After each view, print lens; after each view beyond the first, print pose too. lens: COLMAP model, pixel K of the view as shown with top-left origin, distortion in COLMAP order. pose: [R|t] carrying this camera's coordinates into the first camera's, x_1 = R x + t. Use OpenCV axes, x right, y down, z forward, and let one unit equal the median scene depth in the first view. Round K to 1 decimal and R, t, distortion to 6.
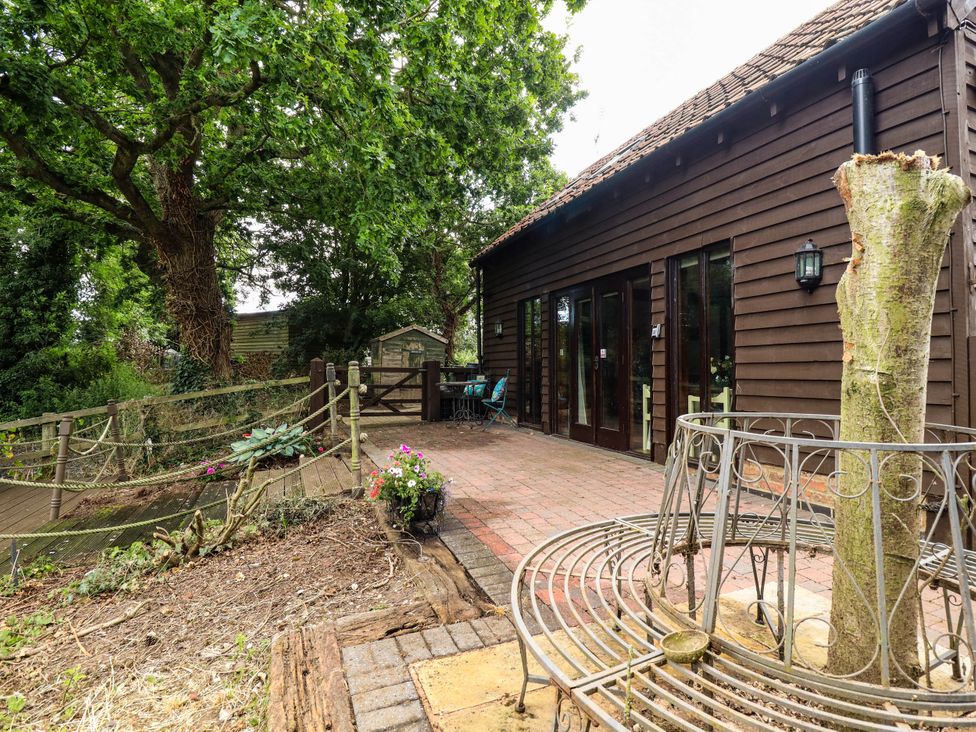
lens RADIAL K [[508.1, 0, 491.9], [0, 508.1, 358.8], [0, 0, 1]] dist [0.010132, -0.015365]
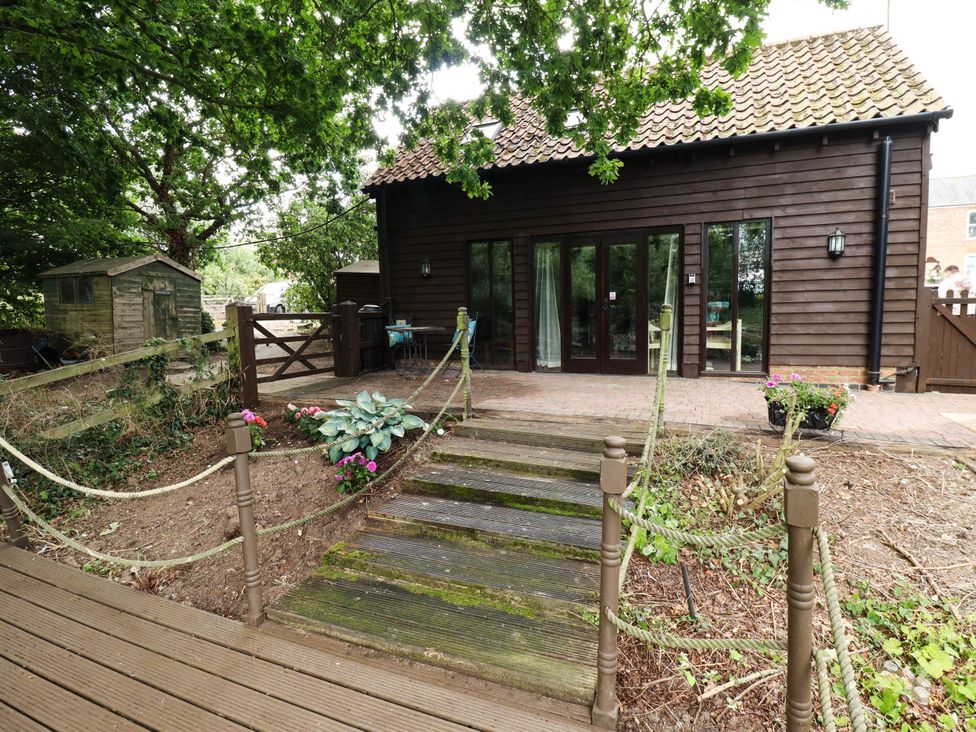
lens RADIAL K [[508.1, 0, 504.9], [0, 508.1, 357.0], [0, 0, 1]] dist [0.010132, -0.015365]
pose [[0.688255, -0.086826, 0.720254, -0.652259], [0.006039, 0.993463, 0.113991, -0.004558], [-0.725444, -0.074105, 0.684281, 0.294281]]
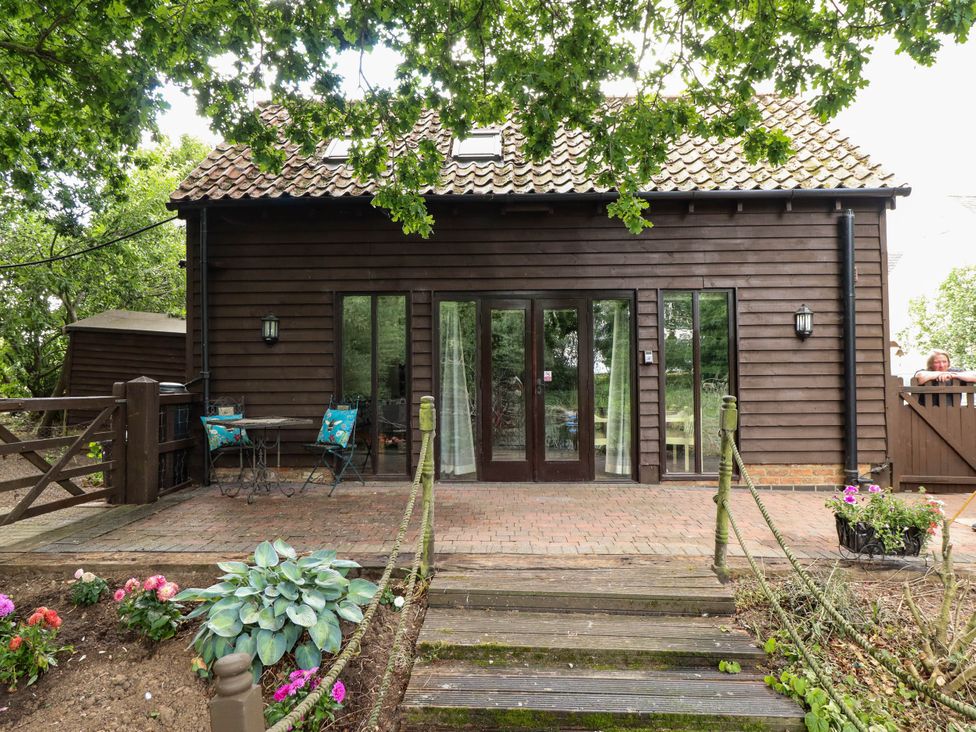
lens RADIAL K [[641.2, 0, 481.1], [0, 641.2, 360.1], [0, 0, 1]] dist [0.013516, -0.009671]
pose [[0.395134, 0.018901, 0.918429, -0.684049], [-0.013766, 0.999798, -0.014653, -0.016351], [-0.918520, -0.006853, 0.395315, 0.534347]]
